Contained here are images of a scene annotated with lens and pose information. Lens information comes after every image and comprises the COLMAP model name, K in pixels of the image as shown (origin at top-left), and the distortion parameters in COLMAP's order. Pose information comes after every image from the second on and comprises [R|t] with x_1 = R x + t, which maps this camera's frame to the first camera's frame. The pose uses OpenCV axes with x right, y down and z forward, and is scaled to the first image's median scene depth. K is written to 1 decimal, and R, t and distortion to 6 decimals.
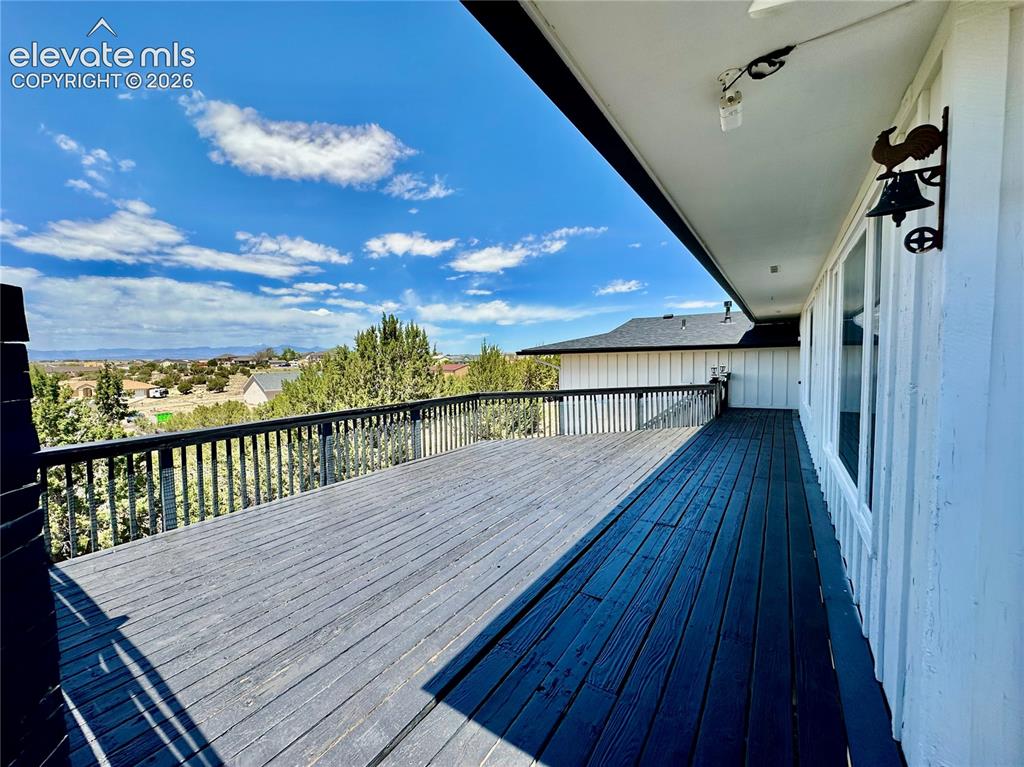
lens RADIAL K [[411.5, 0, 512.0], [0, 411.5, 383.5], [0, 0, 1]] dist [-0.001299, -0.000153]
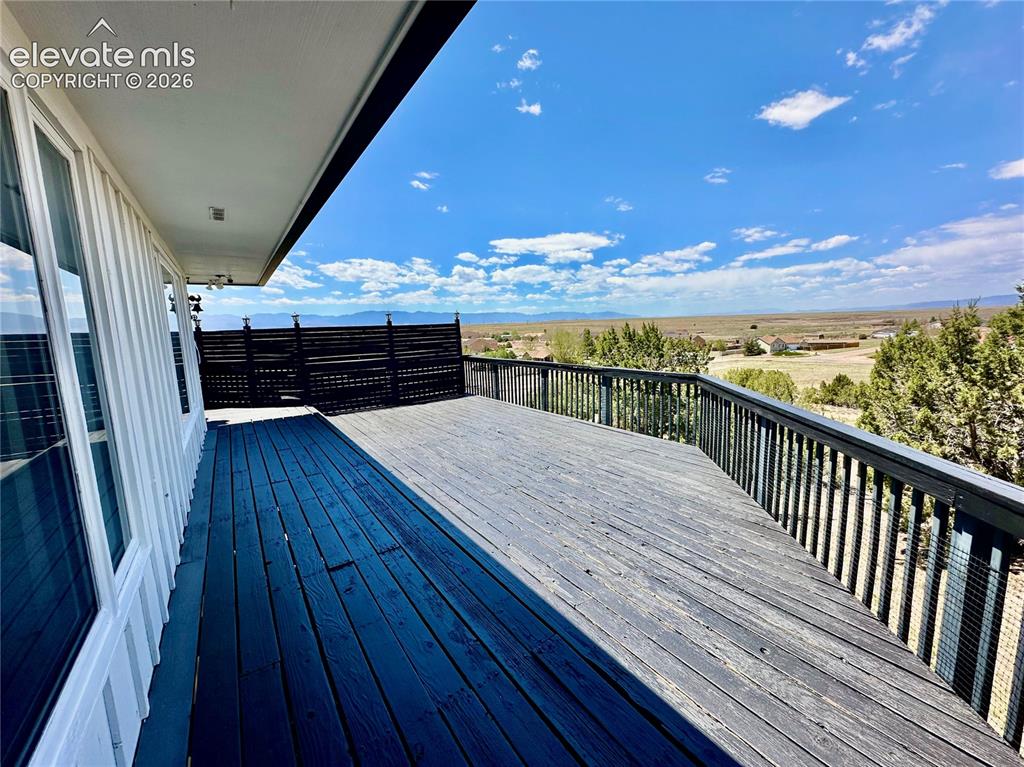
lens RADIAL K [[411.5, 0, 512.0], [0, 411.5, 383.5], [0, 0, 1]] dist [-0.001299, -0.000153]
pose [[-0.382332, 0.148835, -0.911960, 1.020521], [-0.015908, 0.985736, 0.167545, -0.109528], [0.923888, 0.078565, -0.374510, 1.579811]]
